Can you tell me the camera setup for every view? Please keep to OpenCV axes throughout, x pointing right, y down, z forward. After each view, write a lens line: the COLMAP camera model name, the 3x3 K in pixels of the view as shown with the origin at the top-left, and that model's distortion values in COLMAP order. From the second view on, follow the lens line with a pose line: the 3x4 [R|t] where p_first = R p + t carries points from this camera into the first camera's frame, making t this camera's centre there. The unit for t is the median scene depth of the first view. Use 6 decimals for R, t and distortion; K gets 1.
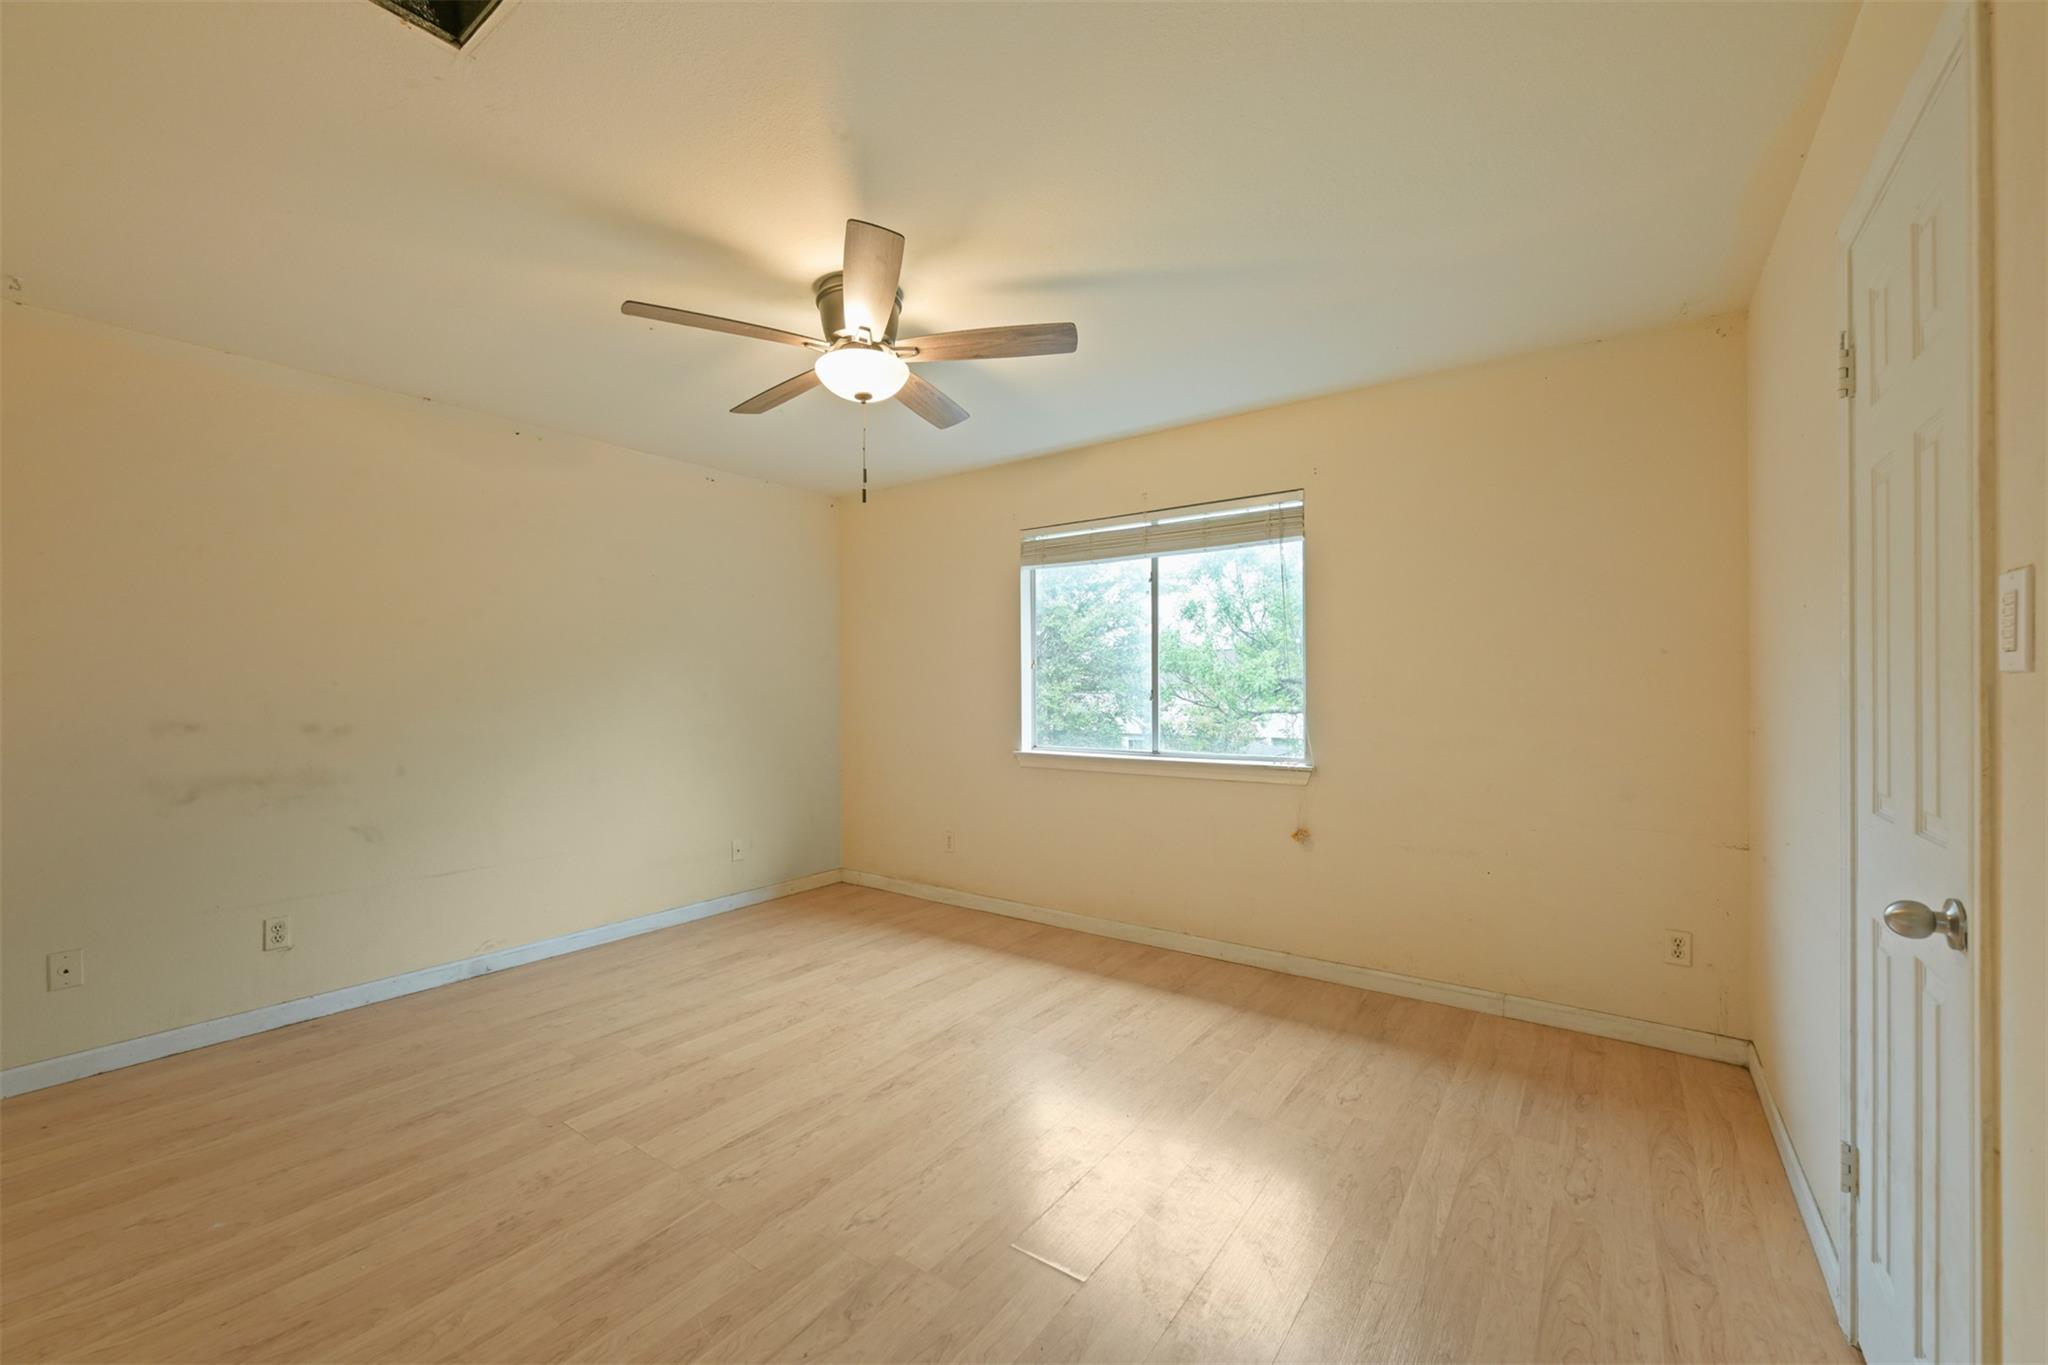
lens RADIAL K [[808.0, 0, 1037.1], [0, 808.0, 686.9], [0, 0, 1]] dist [0.001529, -0.000052]
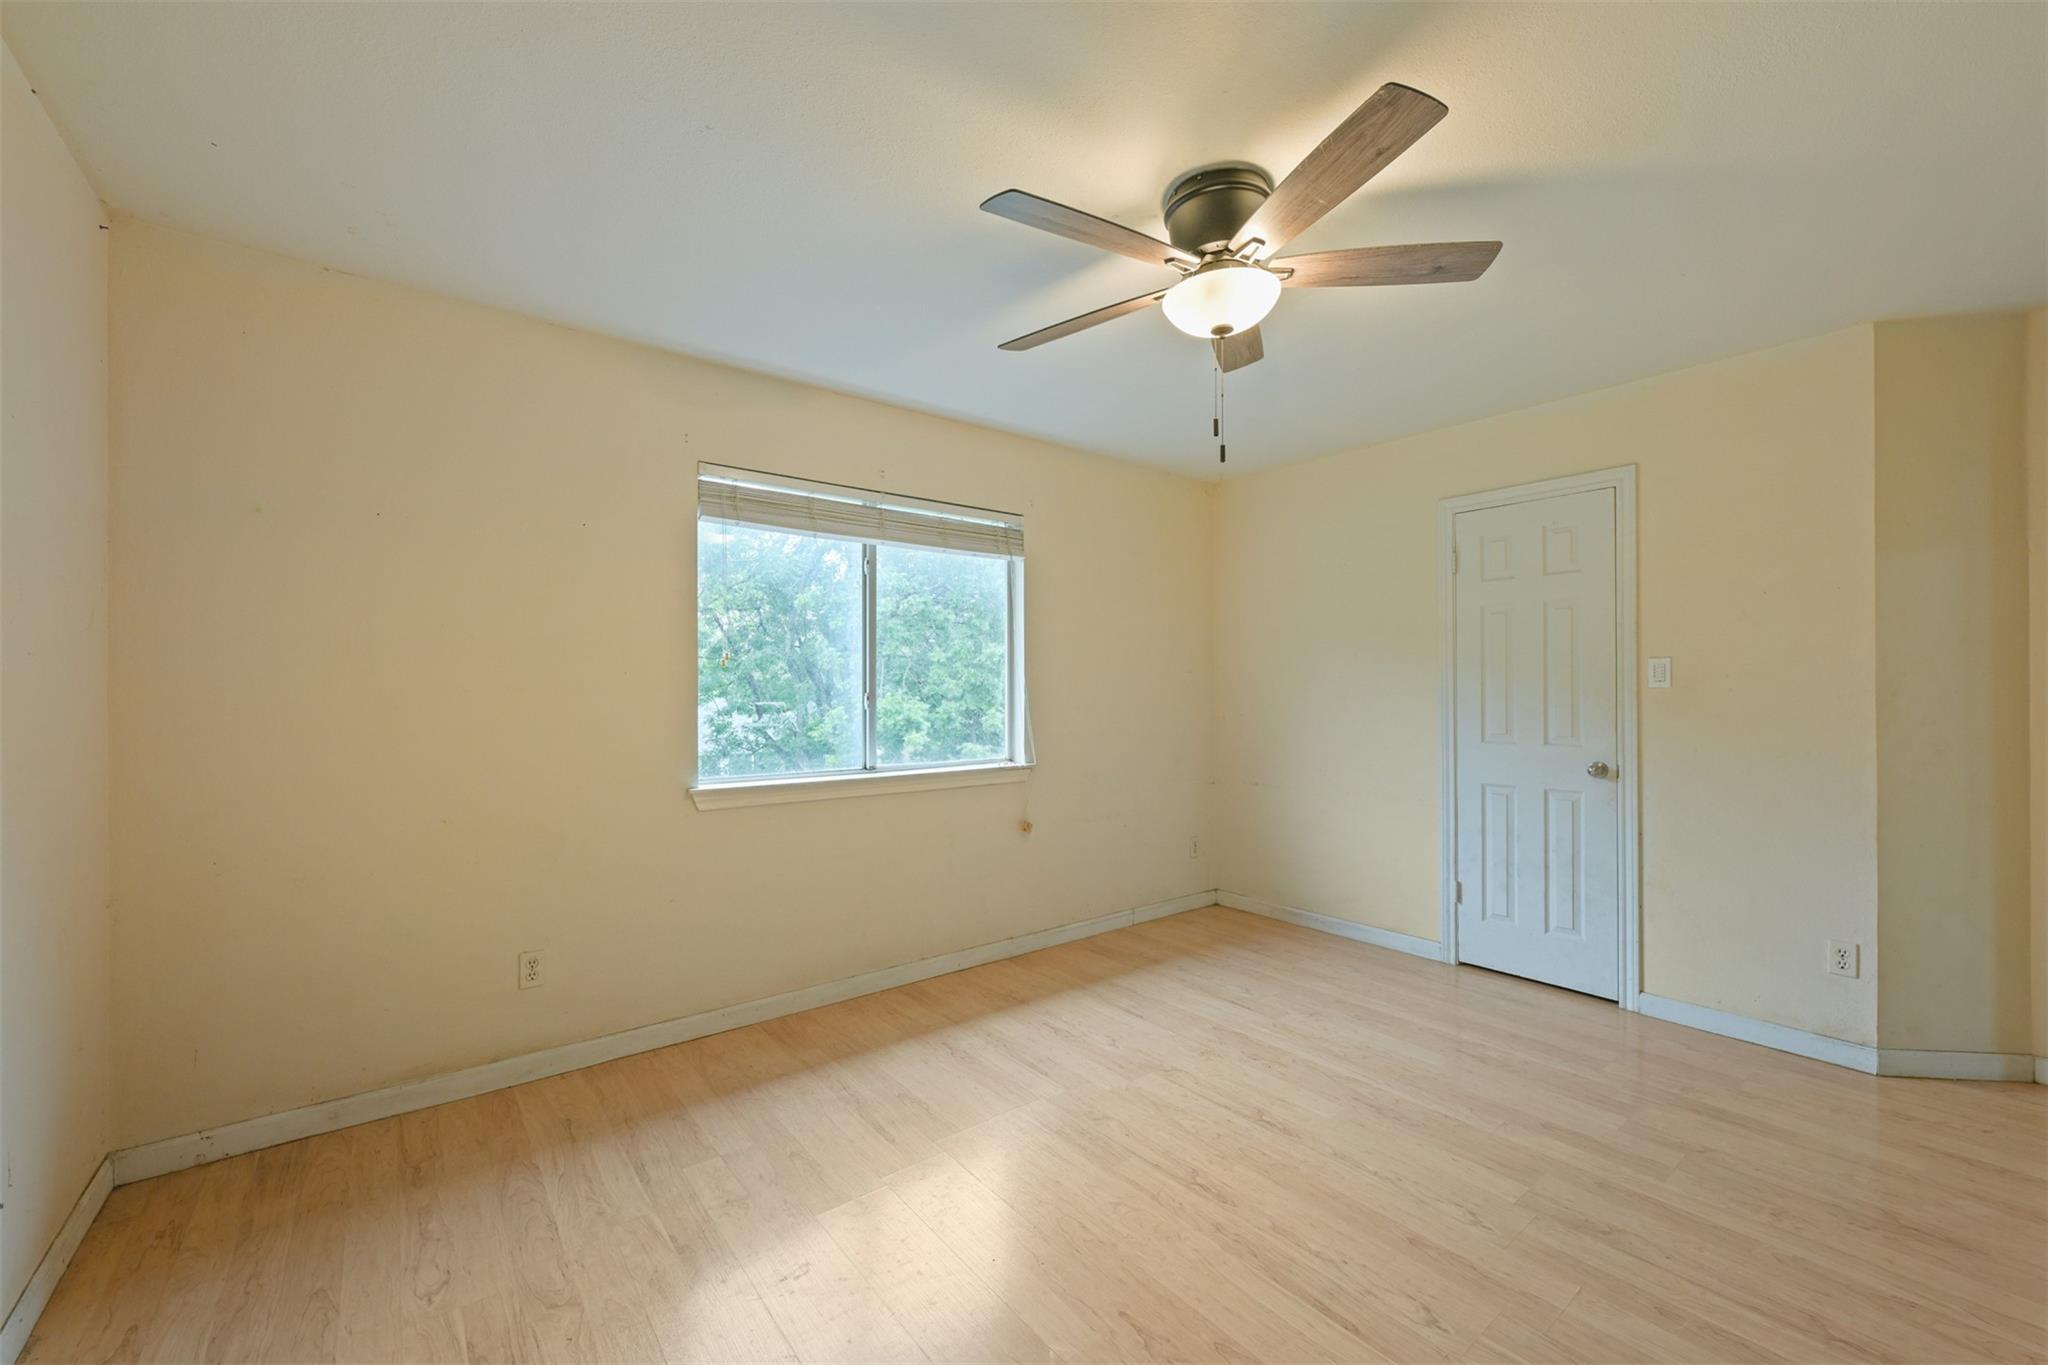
lens RADIAL K [[808.0, 0, 1032.0], [0, 808.0, 683.7], [0, 0, 1]] dist [0.001529, -0.000052]
pose [[0.280493, 0.008266, 0.959820, -0.730061], [-0.001689, 0.999966, -0.008118, -0.003492], [-0.959854, 0.000656, 0.280498, 0.671272]]
